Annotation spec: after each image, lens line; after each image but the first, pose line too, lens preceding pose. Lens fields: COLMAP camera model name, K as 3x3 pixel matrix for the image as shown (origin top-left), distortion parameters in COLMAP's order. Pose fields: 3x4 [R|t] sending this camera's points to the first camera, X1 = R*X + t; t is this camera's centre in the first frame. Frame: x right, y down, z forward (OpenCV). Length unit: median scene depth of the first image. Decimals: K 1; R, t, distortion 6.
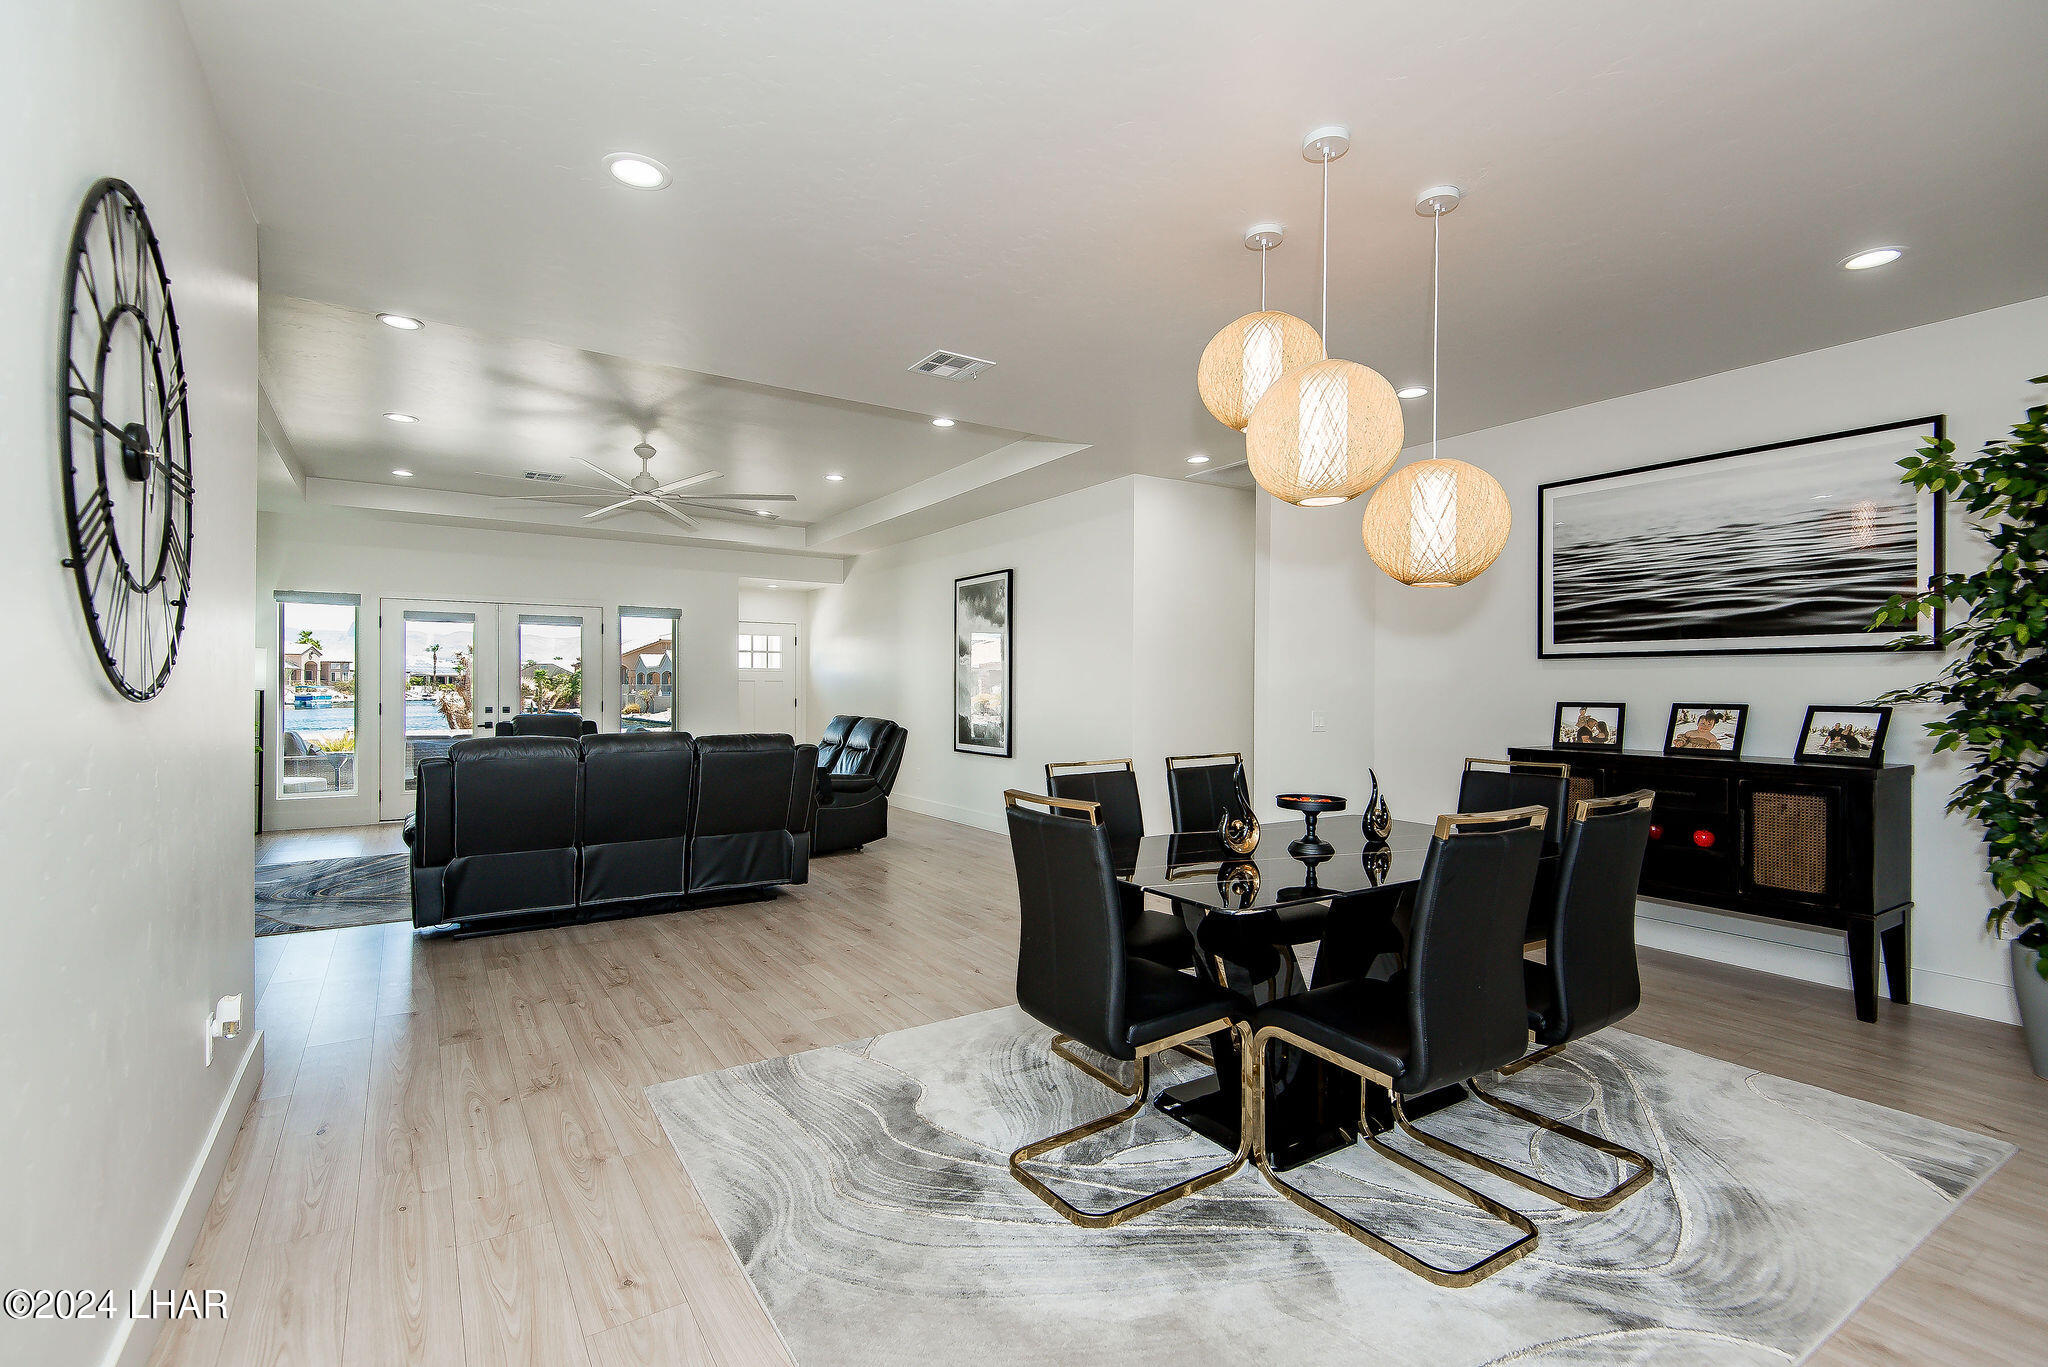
lens RADIAL K [[929.3, 0, 1020.9], [0, 929.3, 687.7], [0, 0, 1]] dist [-0.002035, -0.000290]
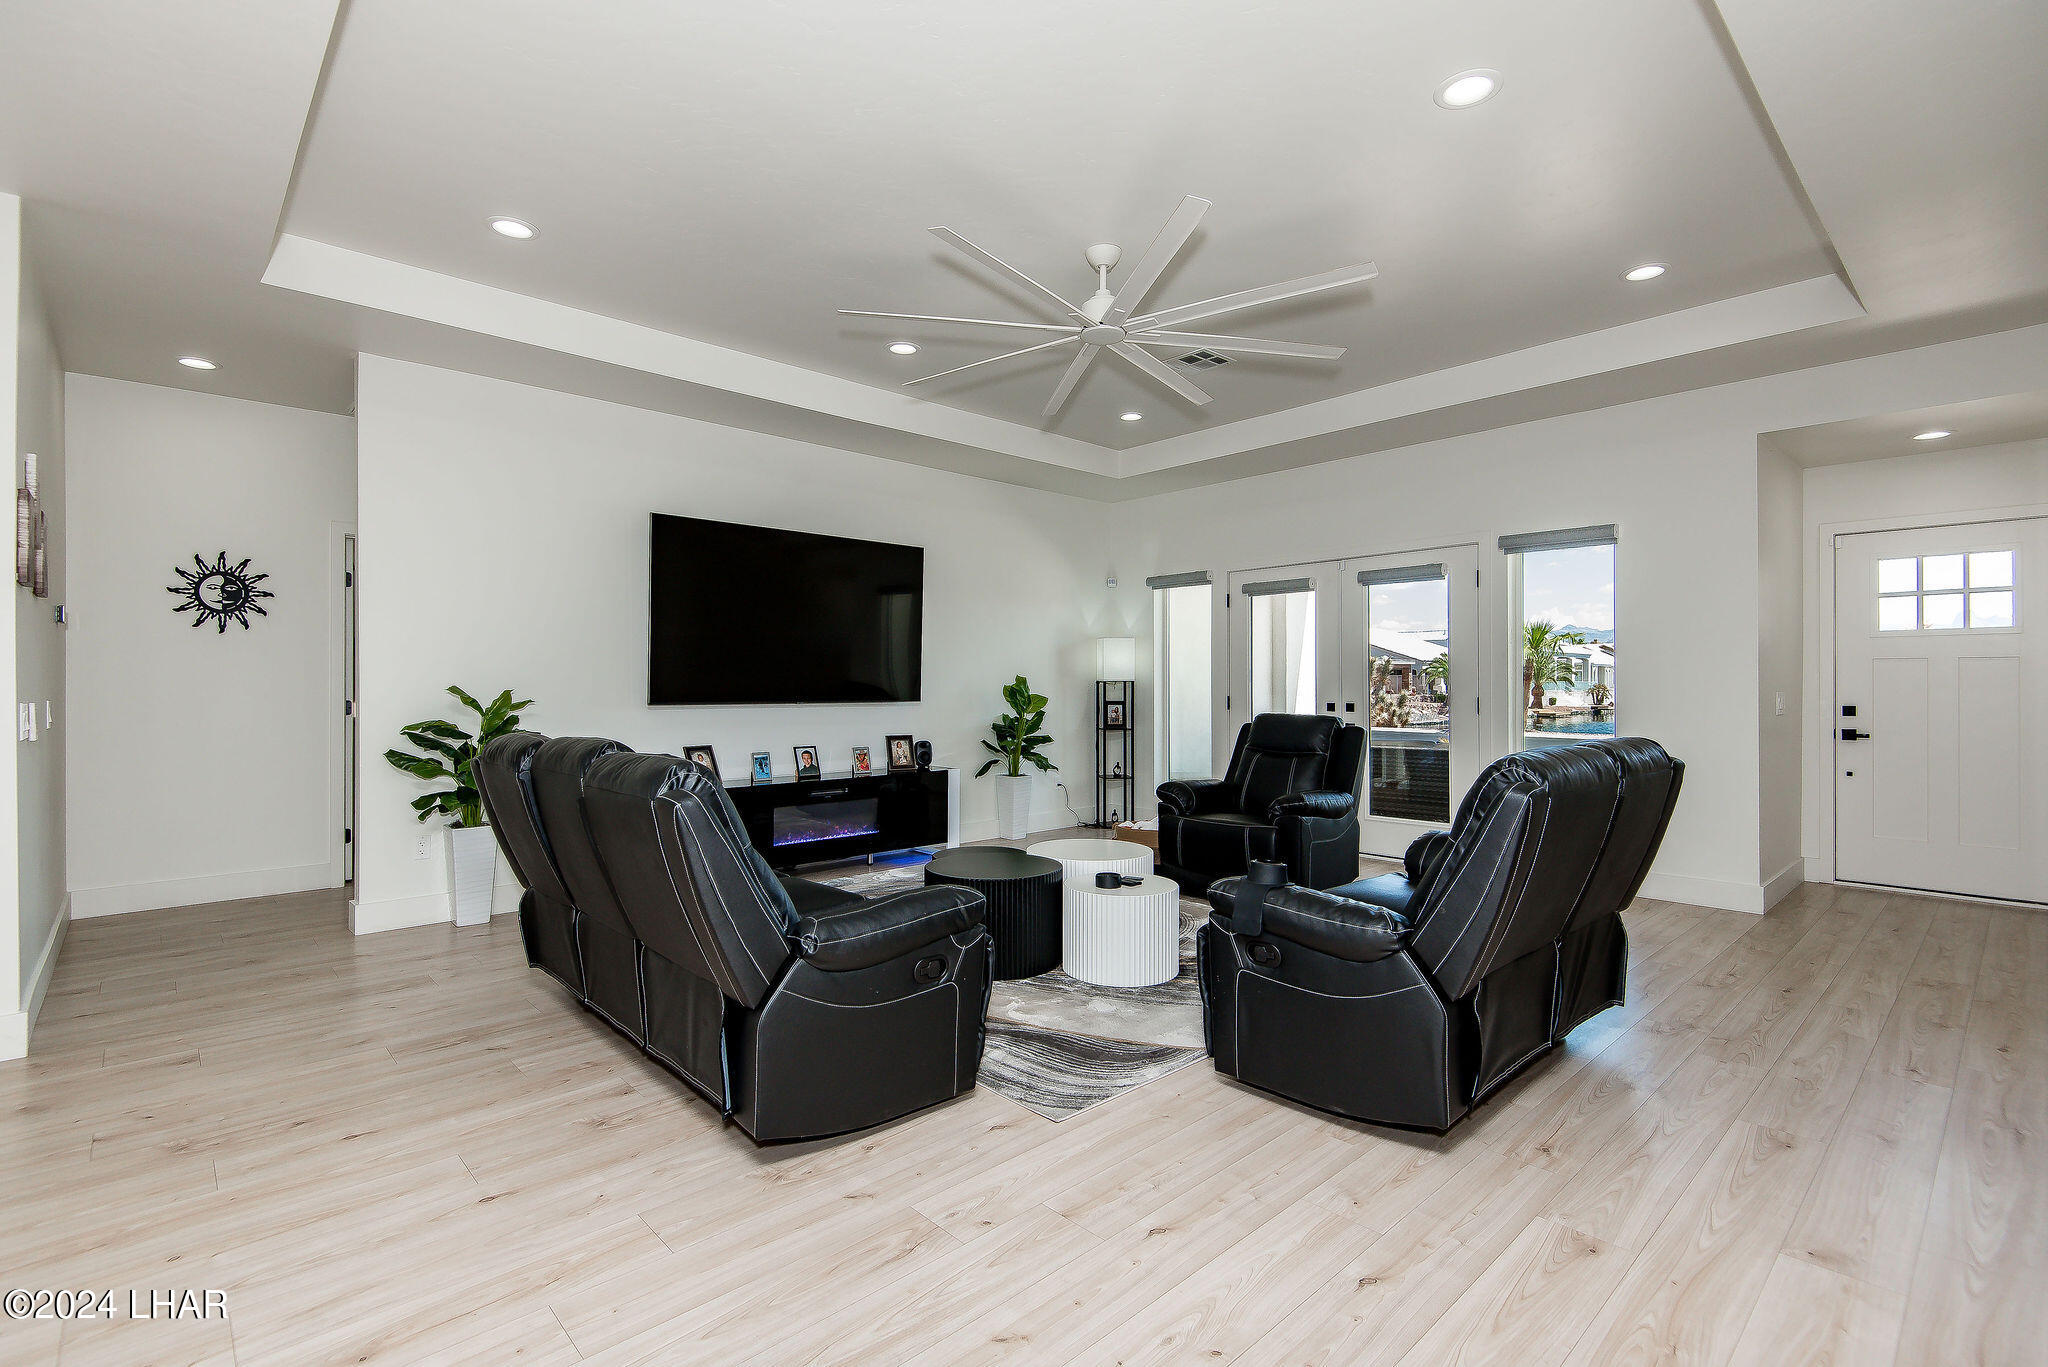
lens RADIAL K [[929.3, 0, 1019.2], [0, 929.3, 682.9], [0, 0, 1]] dist [-0.002035, -0.000290]
pose [[0.161580, -0.004863, -0.986848, 0.111953], [0.001943, 0.999987, -0.004609, 0.007812], [0.986858, -0.001173, 0.161588, 0.630197]]
